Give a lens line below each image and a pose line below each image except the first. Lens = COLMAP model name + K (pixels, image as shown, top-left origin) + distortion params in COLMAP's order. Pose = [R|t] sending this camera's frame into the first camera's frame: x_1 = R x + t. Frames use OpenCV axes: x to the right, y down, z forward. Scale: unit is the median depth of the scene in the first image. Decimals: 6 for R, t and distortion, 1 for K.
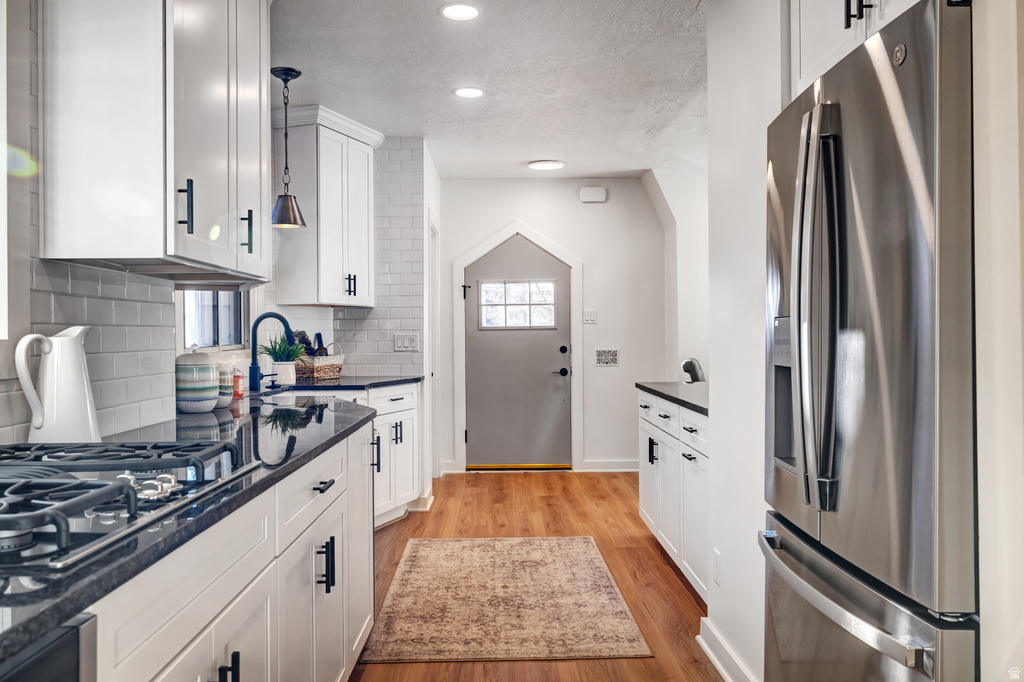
lens RADIAL K [[808.5, 0, 512.0], [0, 808.5, 341.0], [0, 0, 1]] dist [-0.006708, 0.004192]
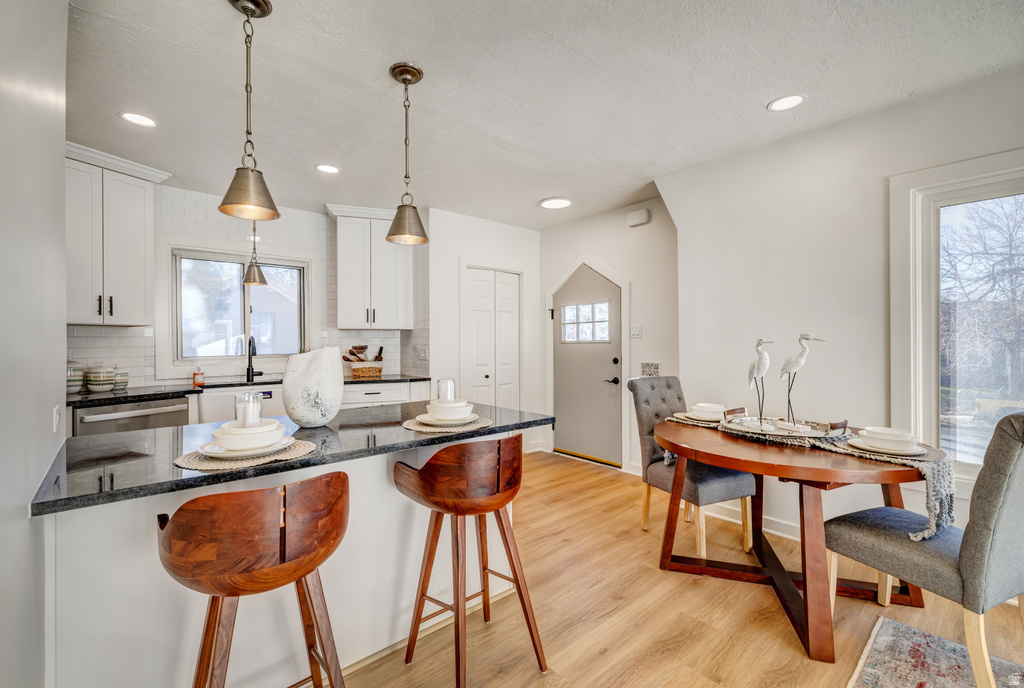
lens RADIAL K [[438.9, 0, 512.0], [0, 438.9, 344.0], [0, 0, 1]] dist [0.000280, 0.000010]
pose [[0.642261, 0.003932, -0.766476, 0.698298], [-0.003655, 0.999991, 0.002067, -0.021784], [0.766478, 0.001474, 0.642269, 0.780866]]
